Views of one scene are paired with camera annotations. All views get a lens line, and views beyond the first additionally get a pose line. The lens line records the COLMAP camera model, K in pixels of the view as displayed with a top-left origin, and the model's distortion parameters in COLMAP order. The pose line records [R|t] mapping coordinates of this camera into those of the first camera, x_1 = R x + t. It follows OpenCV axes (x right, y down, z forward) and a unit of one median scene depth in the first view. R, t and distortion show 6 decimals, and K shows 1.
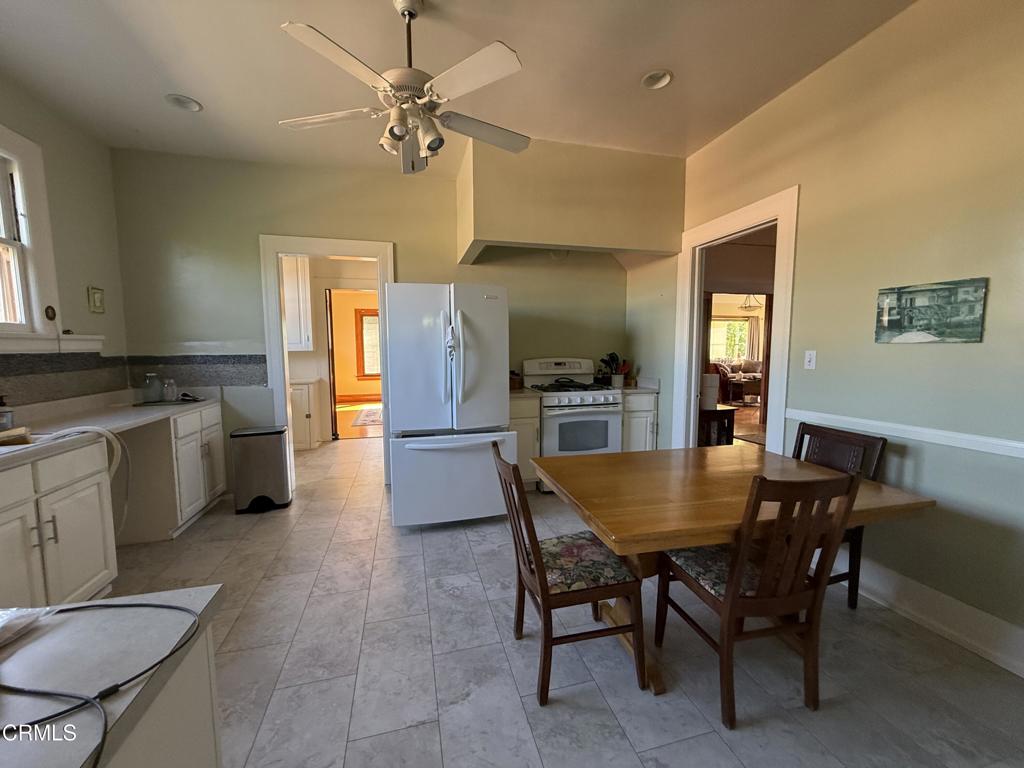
lens RADIAL K [[408.6, 0, 511.0], [0, 408.6, 385.0], [0, 0, 1]] dist [0.000482, 0.000013]
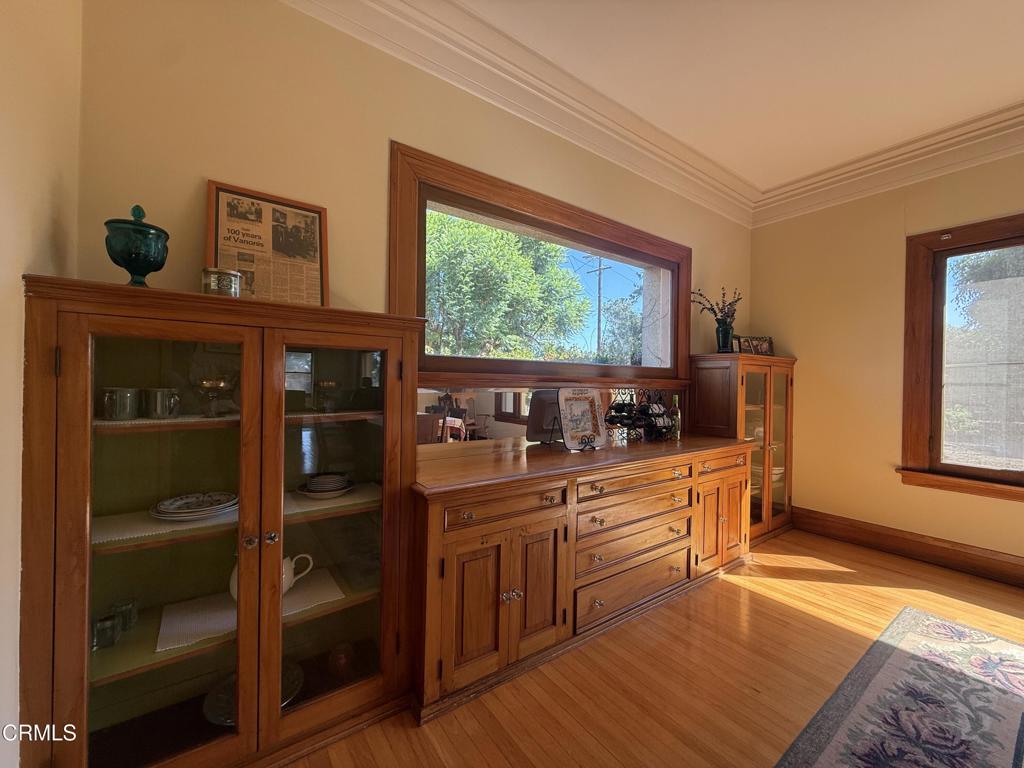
lens RADIAL K [[408.6, 0, 511.1], [0, 408.6, 384.5], [0, 0, 1]] dist [0.000482, 0.000013]
pose [[0.356444, 0.014156, -0.934209, -0.204417], [-0.101539, 0.994550, -0.023672, -0.044285], [0.928783, 0.103297, 0.355939, 0.631163]]
